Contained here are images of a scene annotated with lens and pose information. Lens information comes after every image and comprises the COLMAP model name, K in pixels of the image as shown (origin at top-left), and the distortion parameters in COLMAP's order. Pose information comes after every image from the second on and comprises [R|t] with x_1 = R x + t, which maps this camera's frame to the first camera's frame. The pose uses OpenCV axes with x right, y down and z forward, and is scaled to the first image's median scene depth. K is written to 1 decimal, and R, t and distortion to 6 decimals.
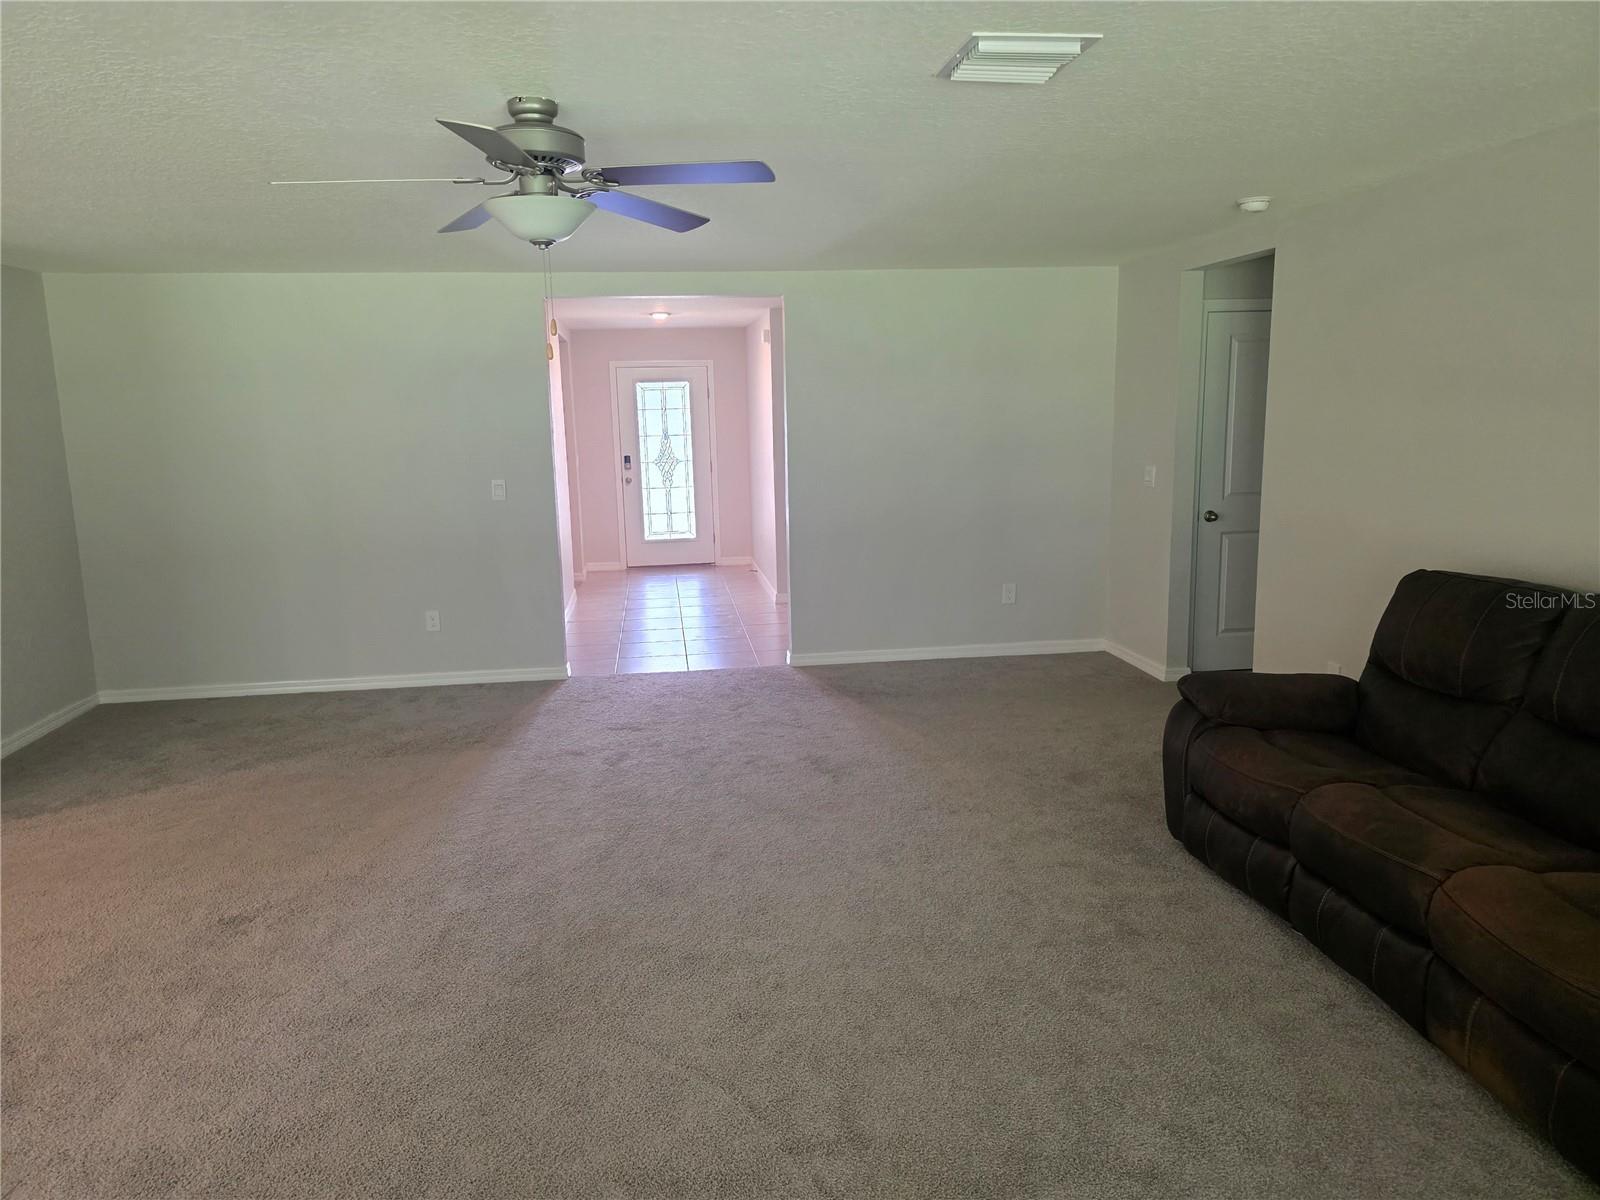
lens RADIAL K [[1073.9, 0, 800.0], [0, 1073.9, 600.0], [0, 0, 1]] dist [-0.000357, -0.001347]
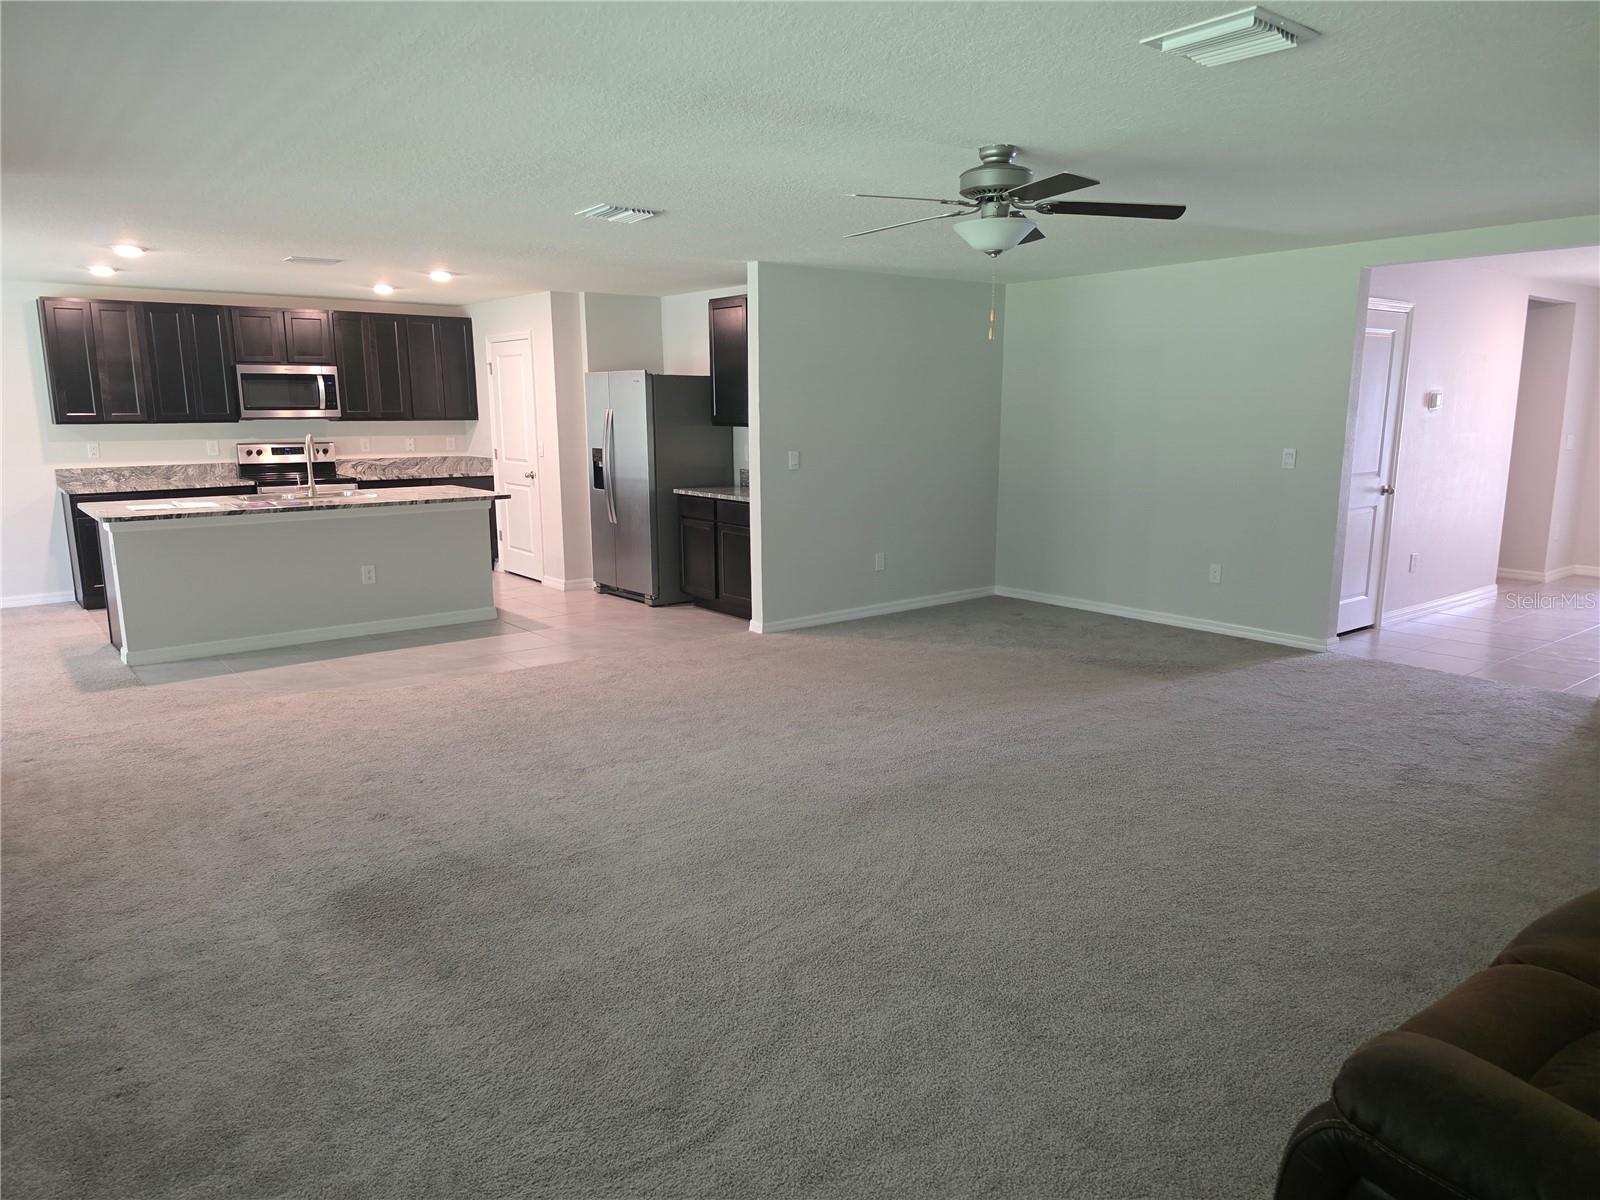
lens RADIAL K [[1090.5, 0, 800.0], [0, 1090.5, 600.0], [0, 0, 1]] dist [0.062953, -0.001030]
pose [[0.510720, 0.176944, -0.841342, 0.506119], [-0.163204, 0.980752, 0.107193, -0.006644], [0.844115, 0.082565, 0.529767, 0.054512]]
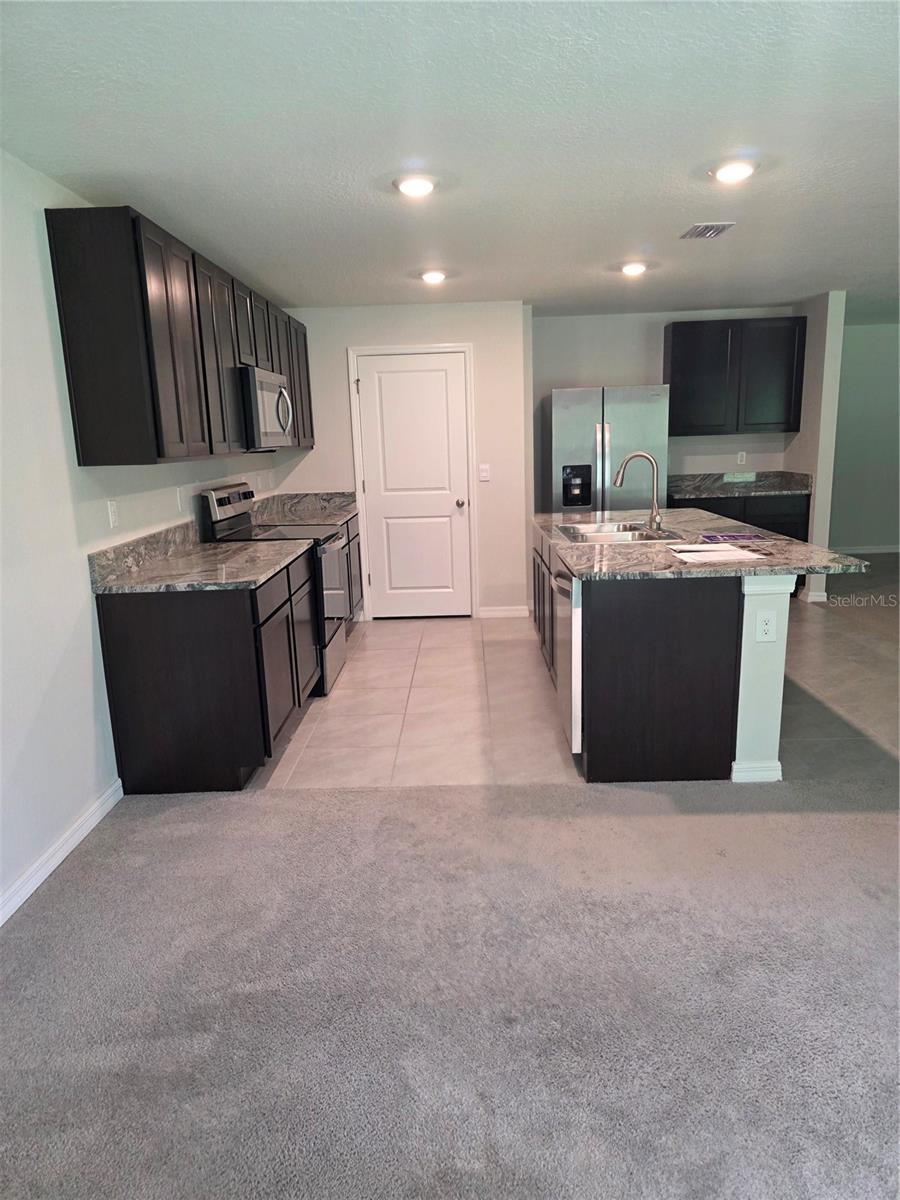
lens RADIAL K [[805.4, 0, 450.0], [0, 805.4, 600.0], [0, 0, 1]] dist [-0.000357, -0.001347]
pose [[0.989232, 0.025197, -0.144169, -1.183082], [-0.021840, 0.999453, 0.024821, 0.184623], [0.144716, -0.021405, 0.989242, -0.648536]]
